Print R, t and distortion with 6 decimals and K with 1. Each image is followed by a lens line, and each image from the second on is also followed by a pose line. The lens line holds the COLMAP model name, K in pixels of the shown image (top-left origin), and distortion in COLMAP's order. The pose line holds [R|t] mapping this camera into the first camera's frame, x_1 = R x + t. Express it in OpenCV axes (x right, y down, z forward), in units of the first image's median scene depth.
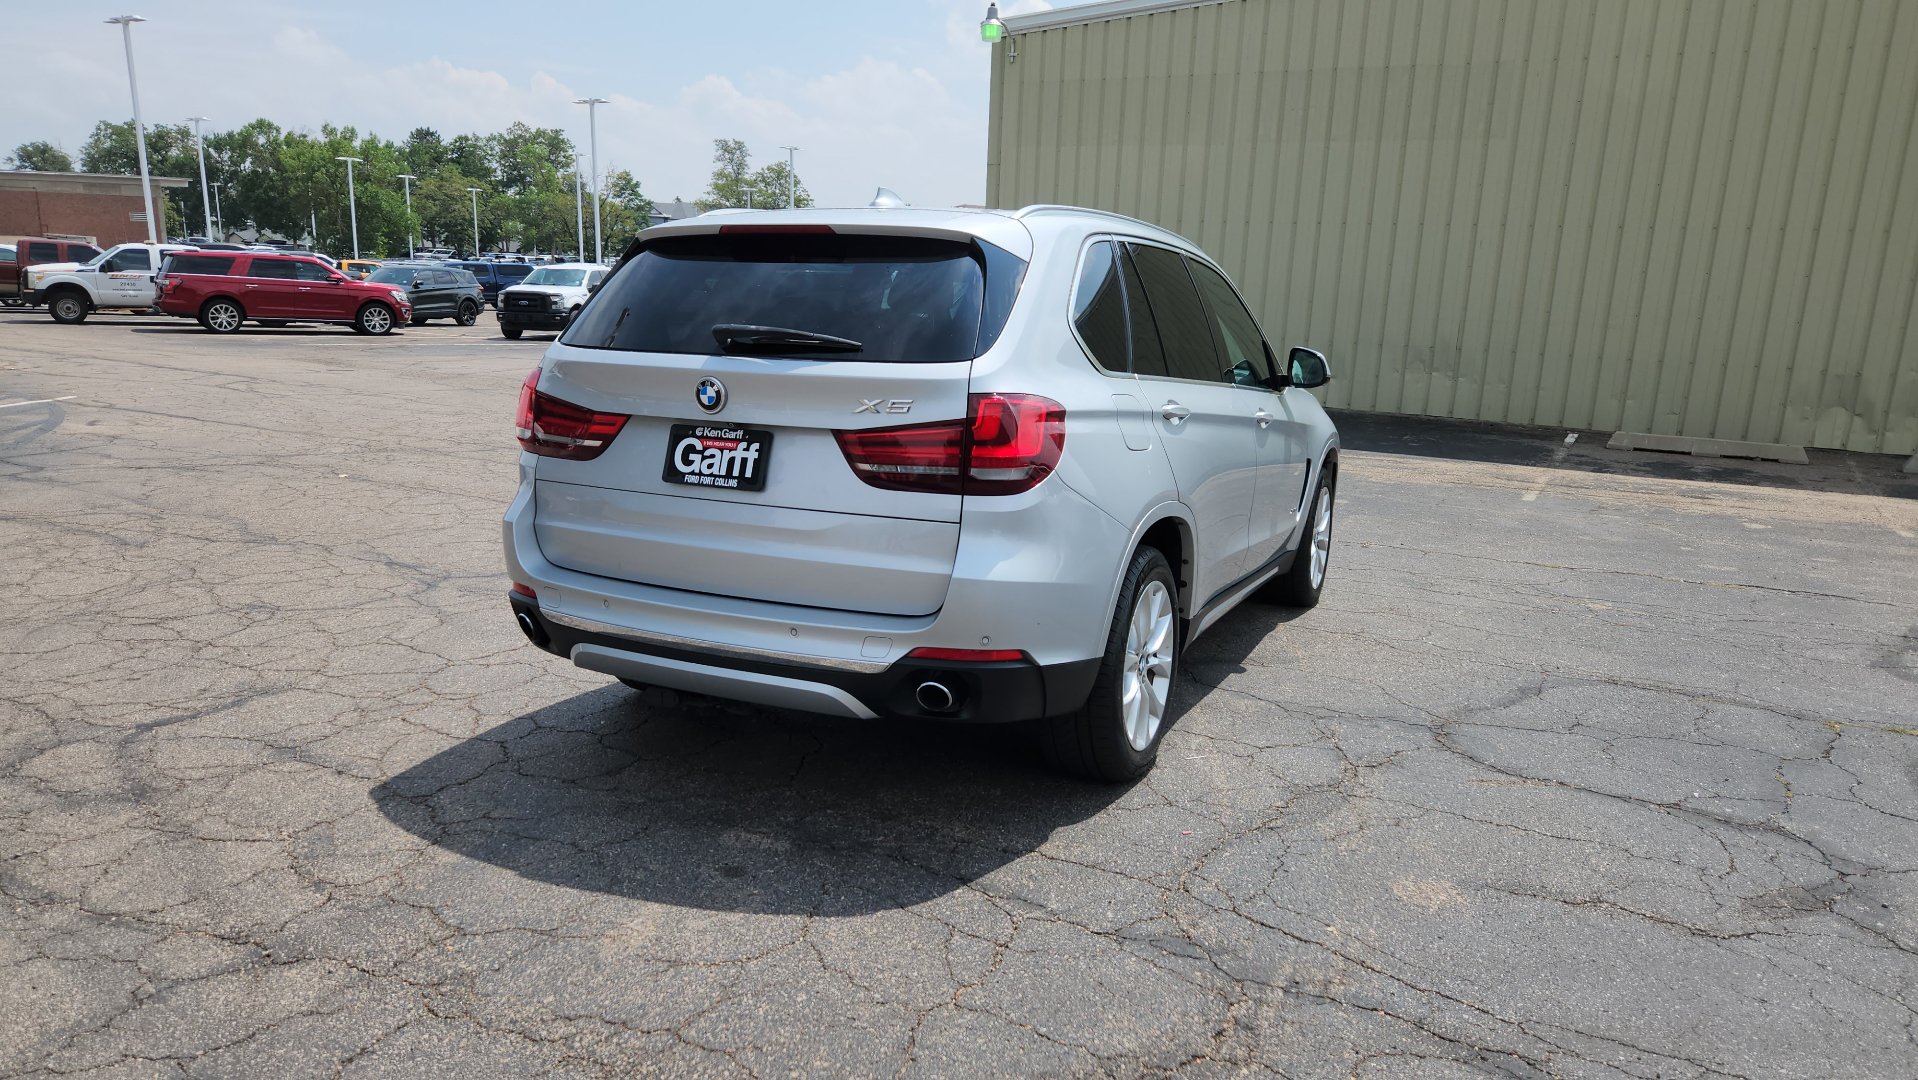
lens RADIAL K [[1280.7, 0, 923.5], [0, 1280.7, 541.6], [0, 0, 1]] dist [0.071501, -0.056101]
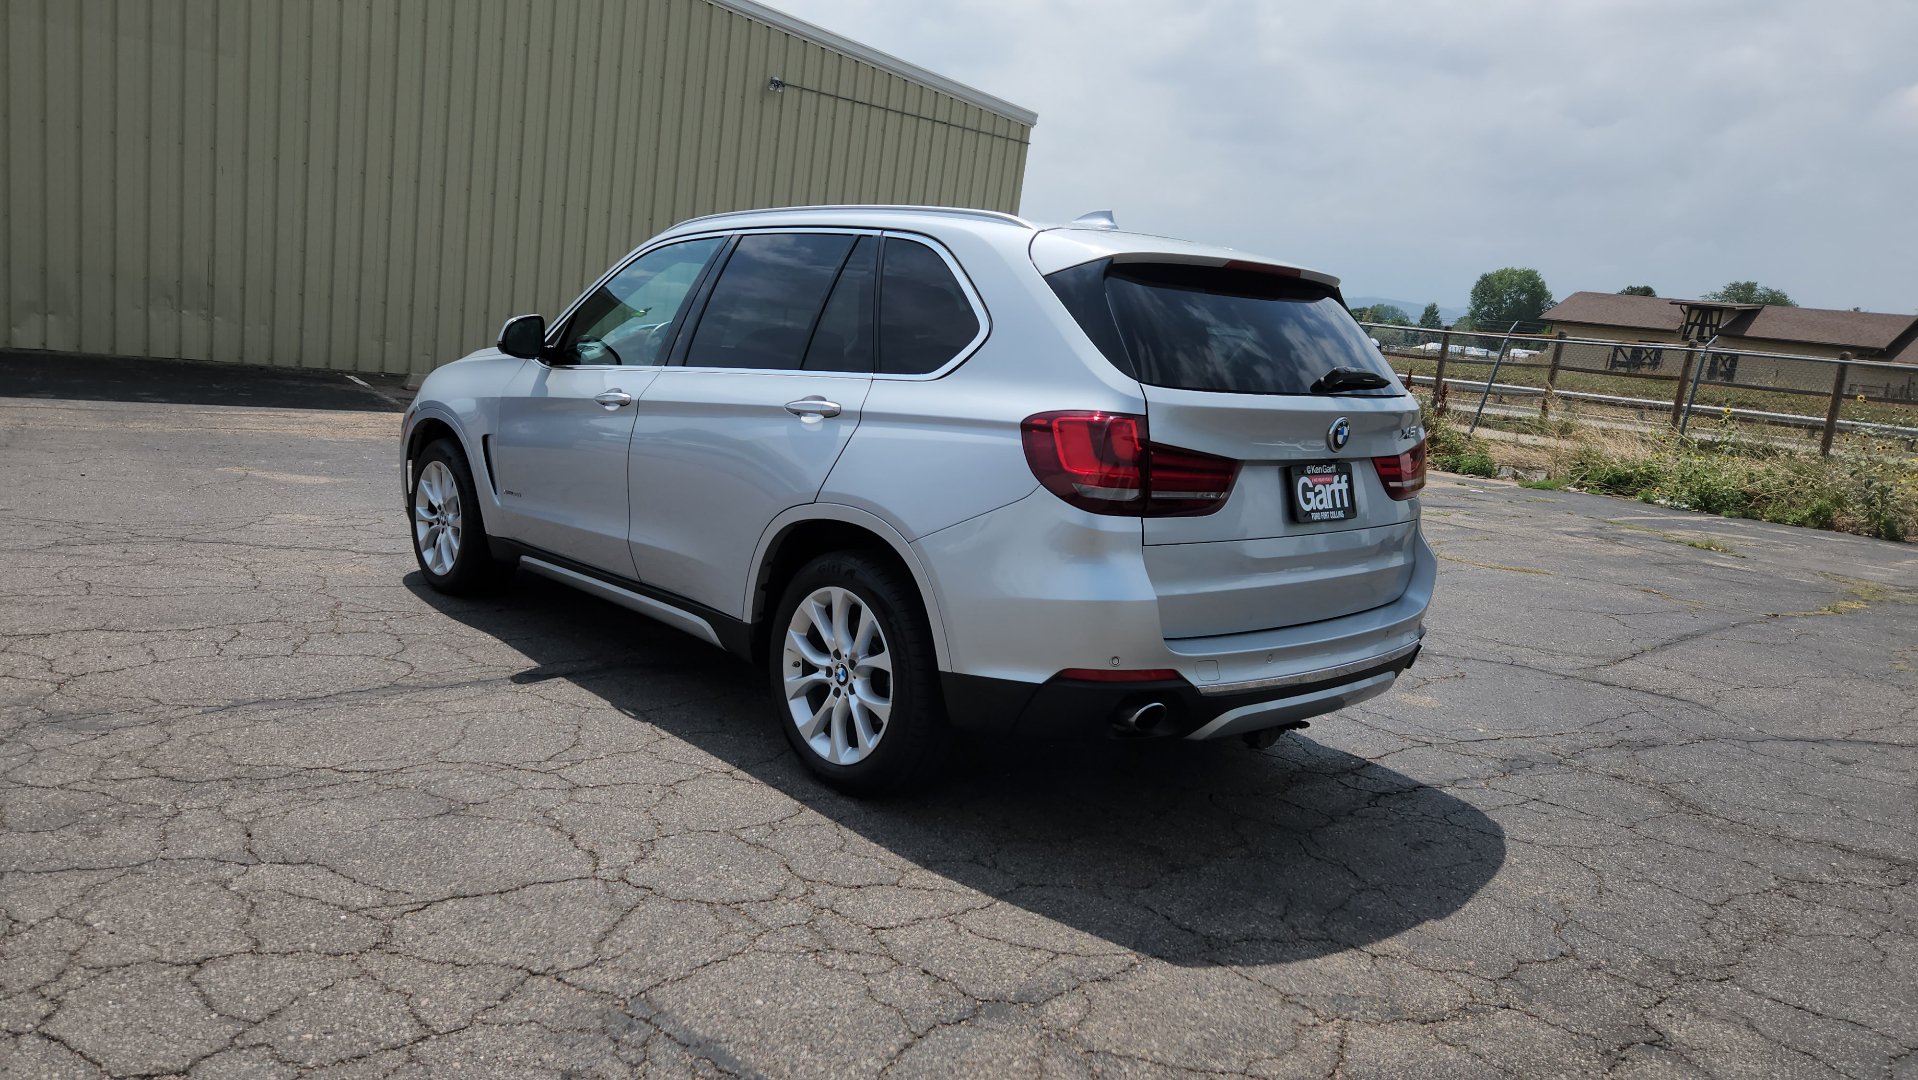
lens RADIAL K [[1280.7, 0, 937.2], [0, 1280.7, 546.6], [0, 0, 1]] dist [0.071501, -0.056101]
pose [[0.366598, -0.160573, 0.916418, -0.786847], [0.096401, 0.986248, 0.134245, -0.122037], [-0.925372, 0.039129, 0.377036, 0.562860]]
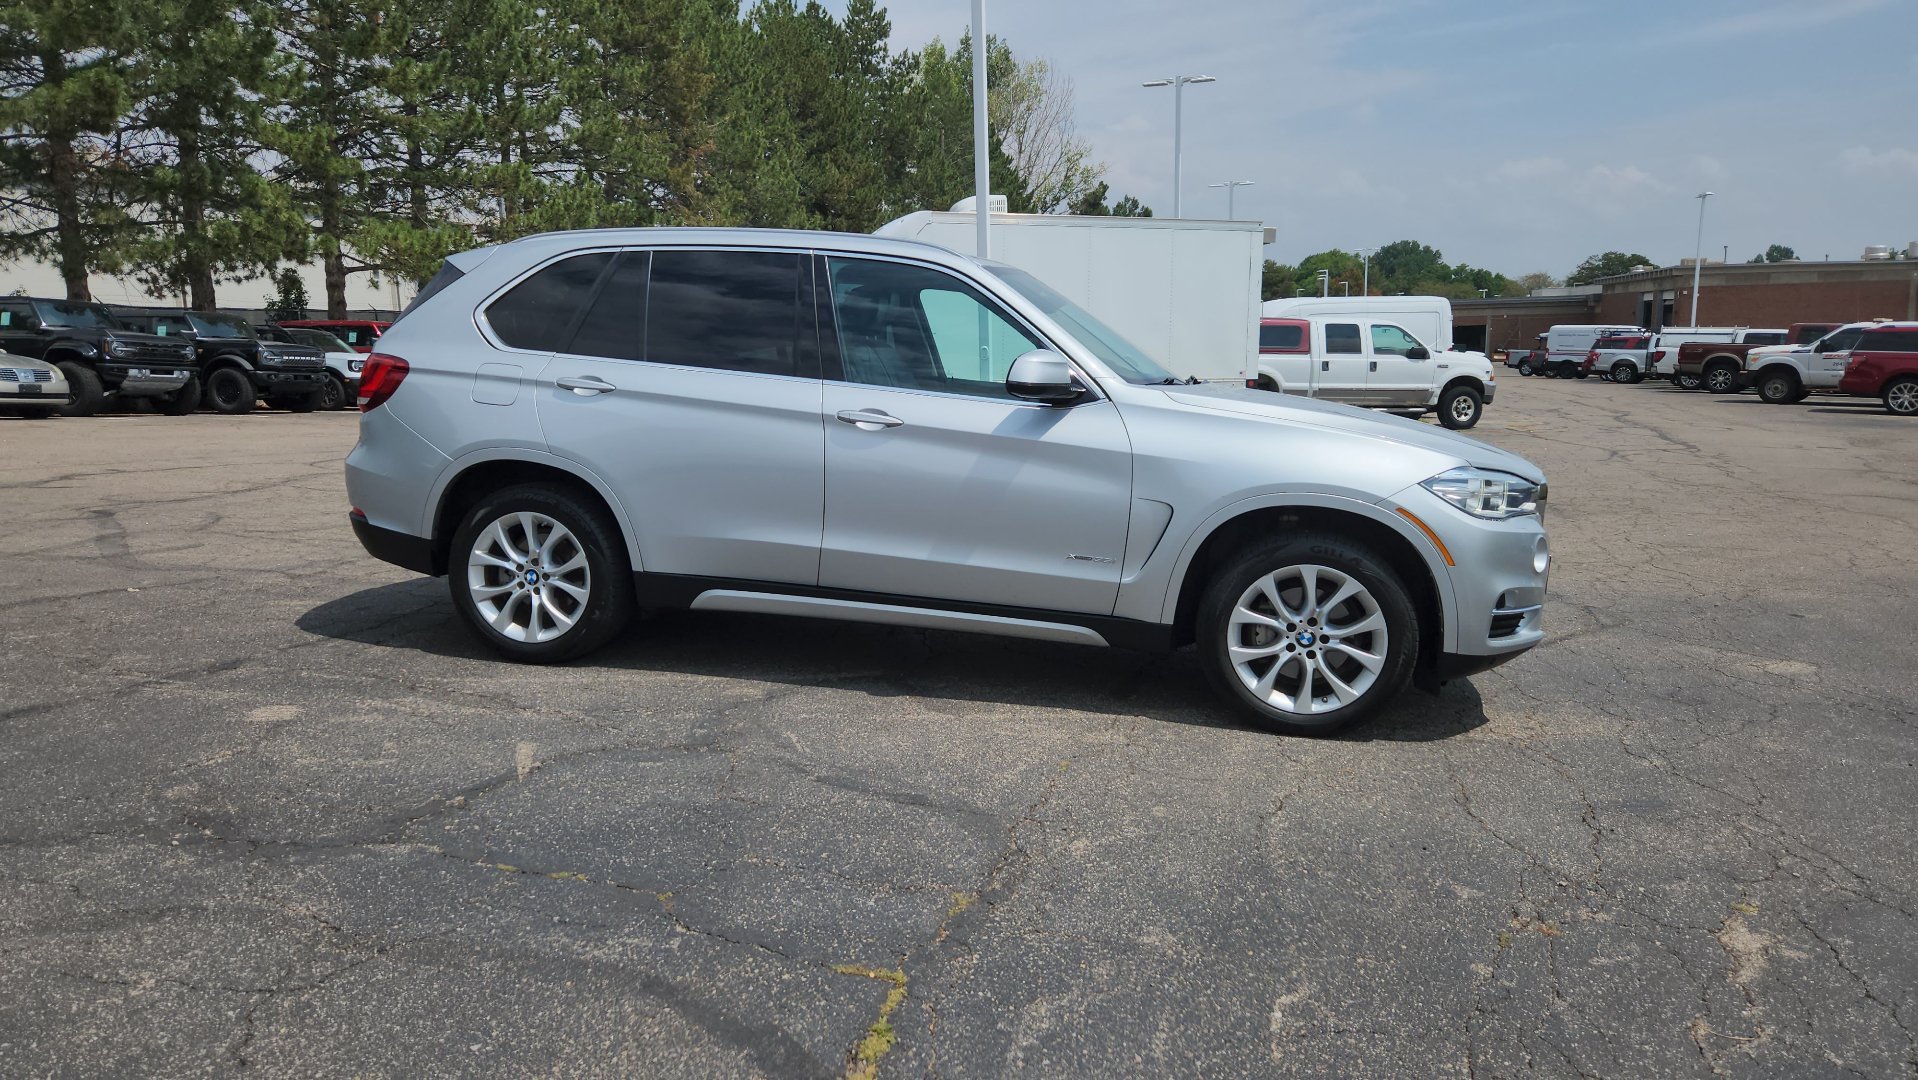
lens RADIAL K [[1280.7, 0, 927.1], [0, 1280.7, 535.2], [0, 0, 1]] dist [0.071501, -0.056101]
pose [[0.233017, 0.114261, -0.965737, 1.094349], [-0.187760, 0.979674, 0.070606, -0.080461], [0.954175, 0.164874, 0.249734, 0.762159]]
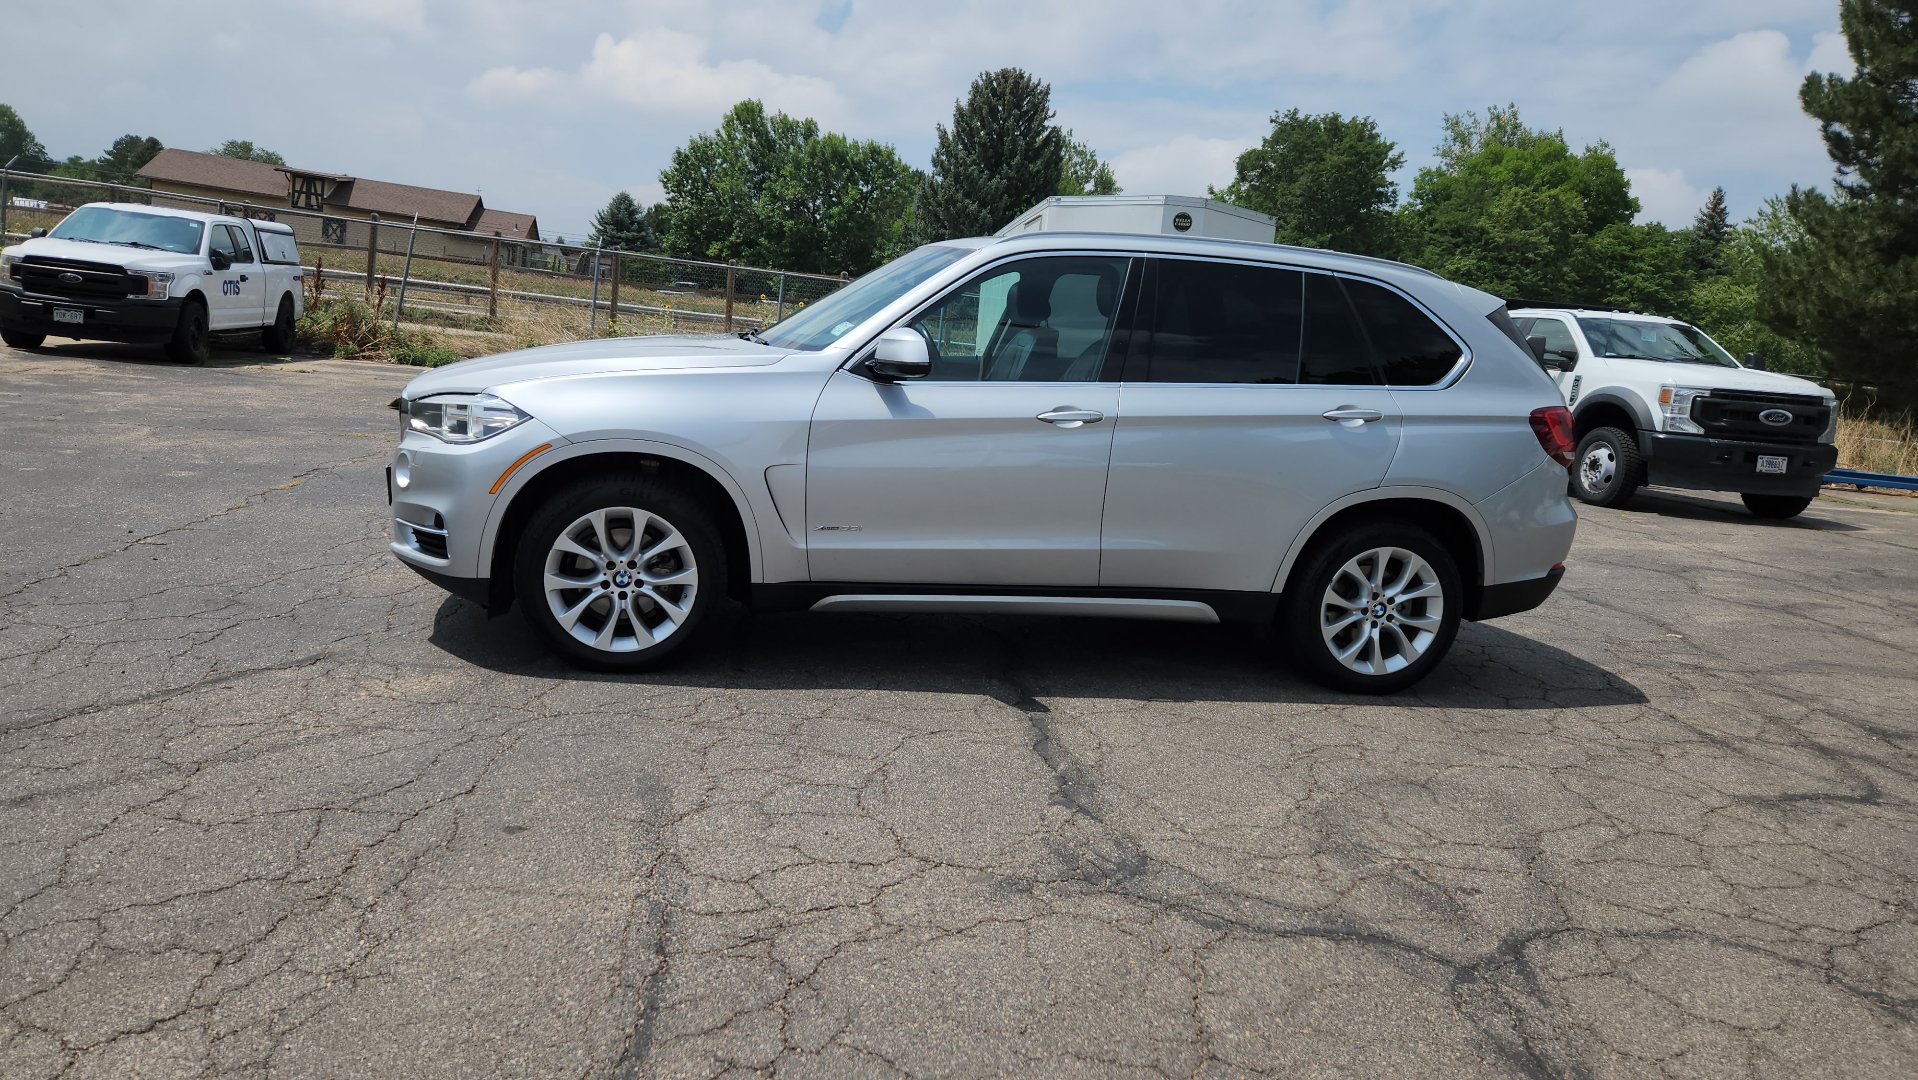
lens RADIAL K [[1280.7, 0, 915.5], [0, 1280.7, 538.4], [0, 0, 1]] dist [0.071501, -0.056101]
pose [[-0.606698, -0.225008, 0.762423, -0.684118], [0.028163, 0.952418, 0.303490, -0.312672], [-0.794433, 0.205599, -0.571494, 1.676973]]
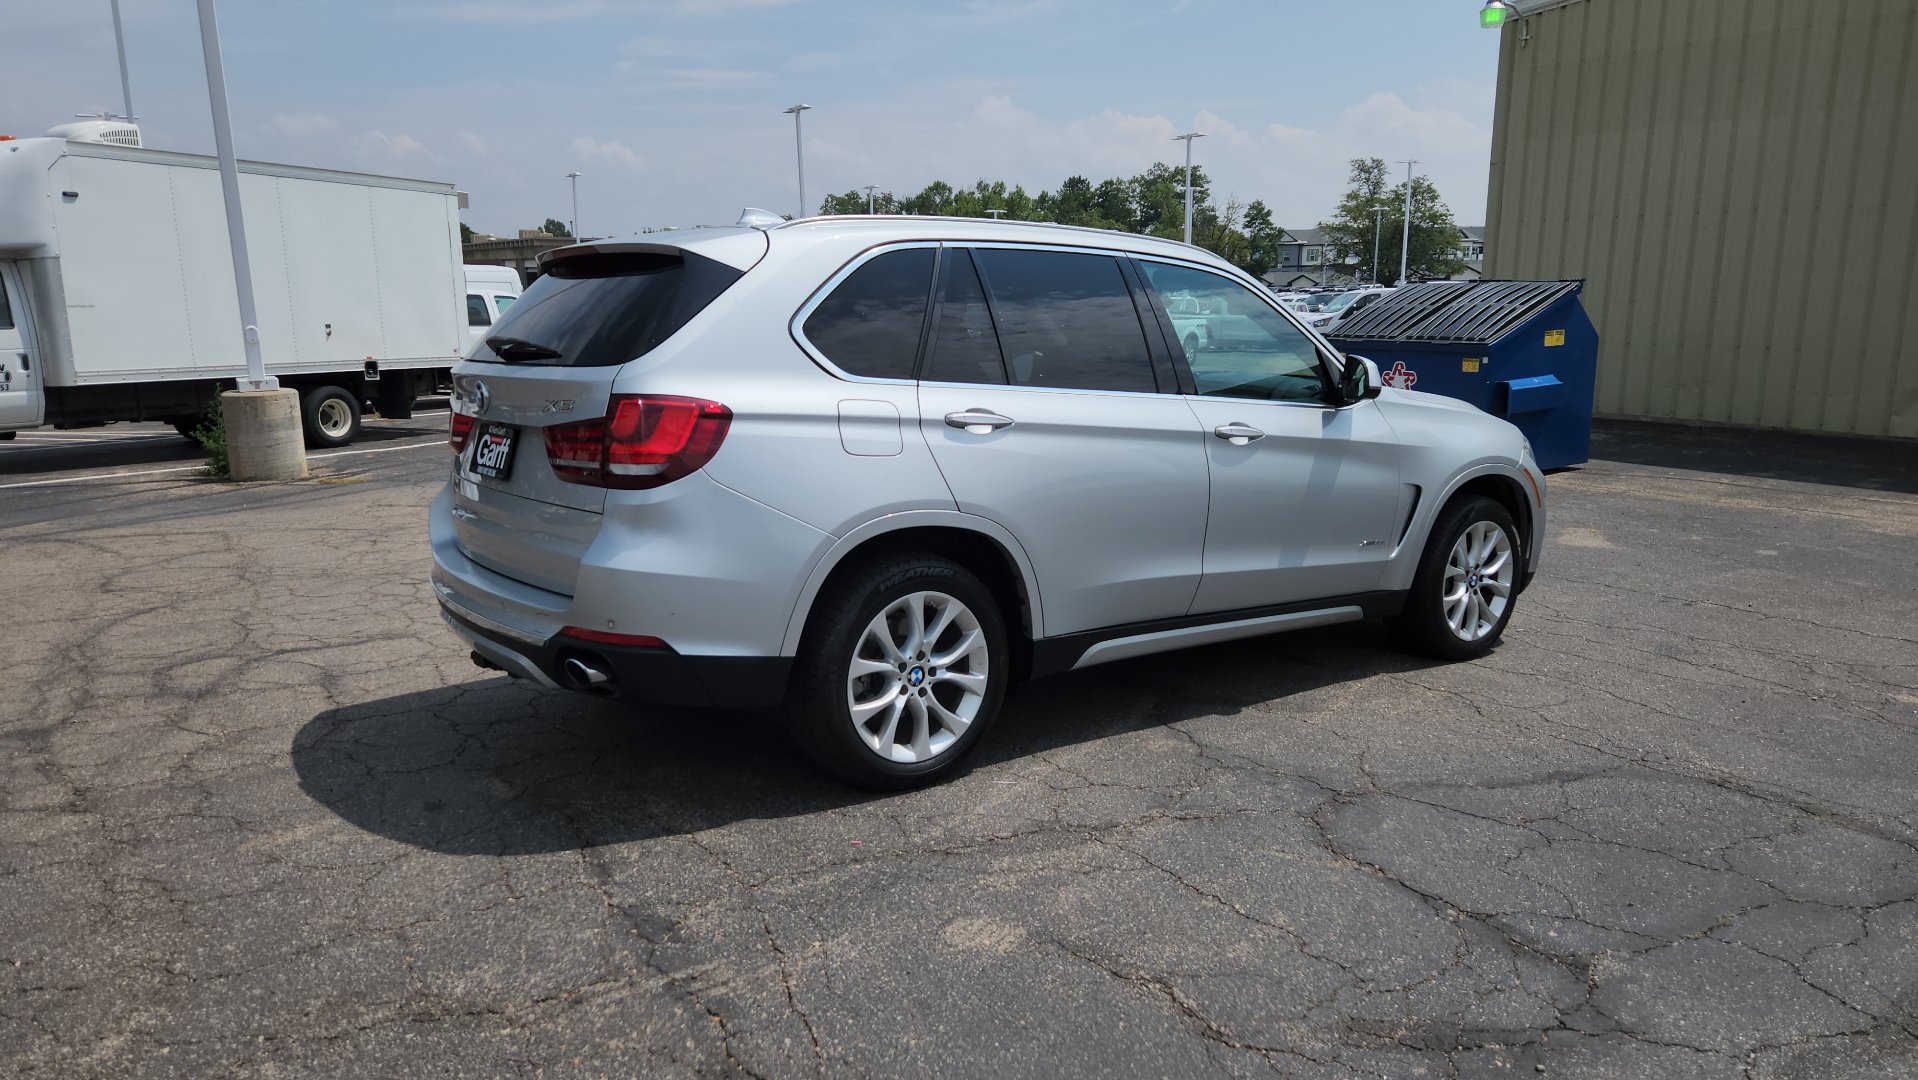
lens RADIAL K [[1280.7, 0, 932.7], [0, 1280.7, 549.7], [0, 0, 1]] dist [0.071501, -0.056101]
pose [[0.887690, 0.053400, -0.457334, 0.454111], [-0.060995, 0.998136, -0.001845, 0.000380], [0.456383, 0.029532, 0.889293, 0.095832]]
